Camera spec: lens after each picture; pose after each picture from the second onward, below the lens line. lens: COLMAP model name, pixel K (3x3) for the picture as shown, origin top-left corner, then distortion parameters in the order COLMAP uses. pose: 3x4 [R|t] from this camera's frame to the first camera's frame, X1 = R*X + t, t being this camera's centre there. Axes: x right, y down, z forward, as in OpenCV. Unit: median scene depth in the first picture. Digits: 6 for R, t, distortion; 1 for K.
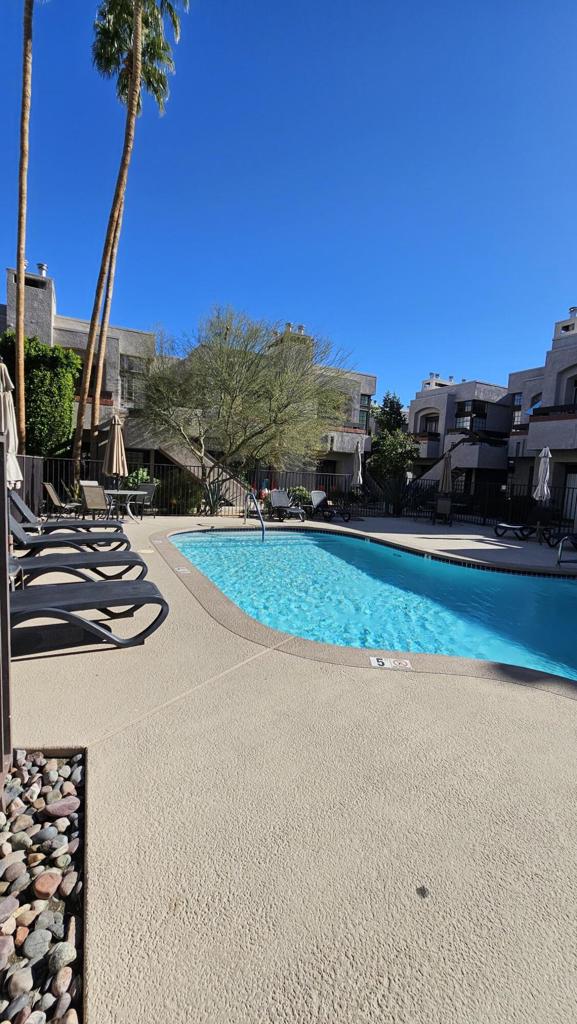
lens RADIAL K [[415.1, 0, 294.8], [0, 415.1, 506.4], [0, 0, 1]] dist [-0.001629, 0.000610]
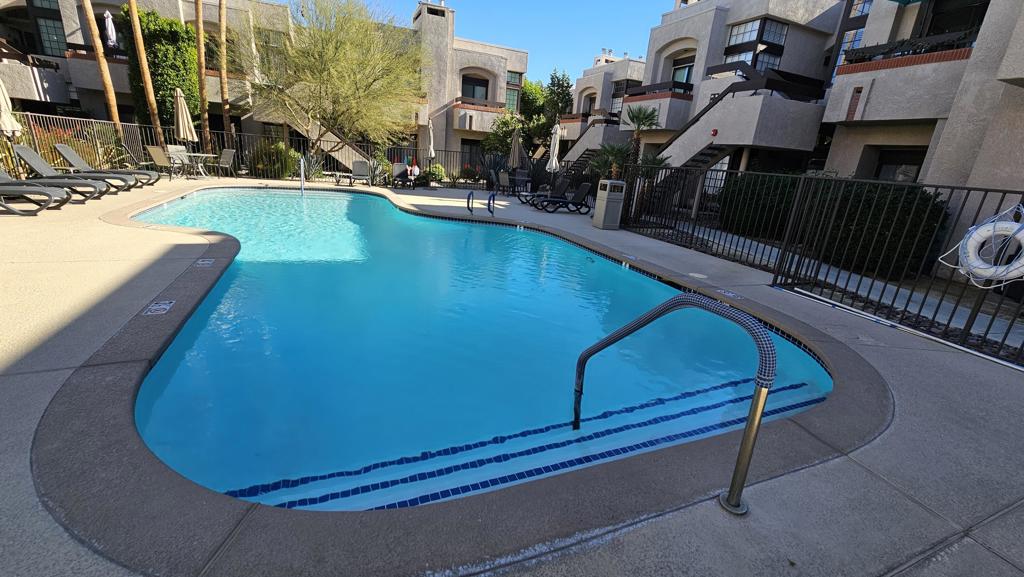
lens RADIAL K [[415.1, 0, 508.2], [0, 415.1, 289.7], [0, 0, 1]] dist [-0.001629, 0.000610]
pose [[0.997668, 0.042077, -0.053732, 0.357935], [-0.029072, 0.974339, 0.223202, 0.032791], [0.061745, -0.221120, 0.973290, -0.150620]]
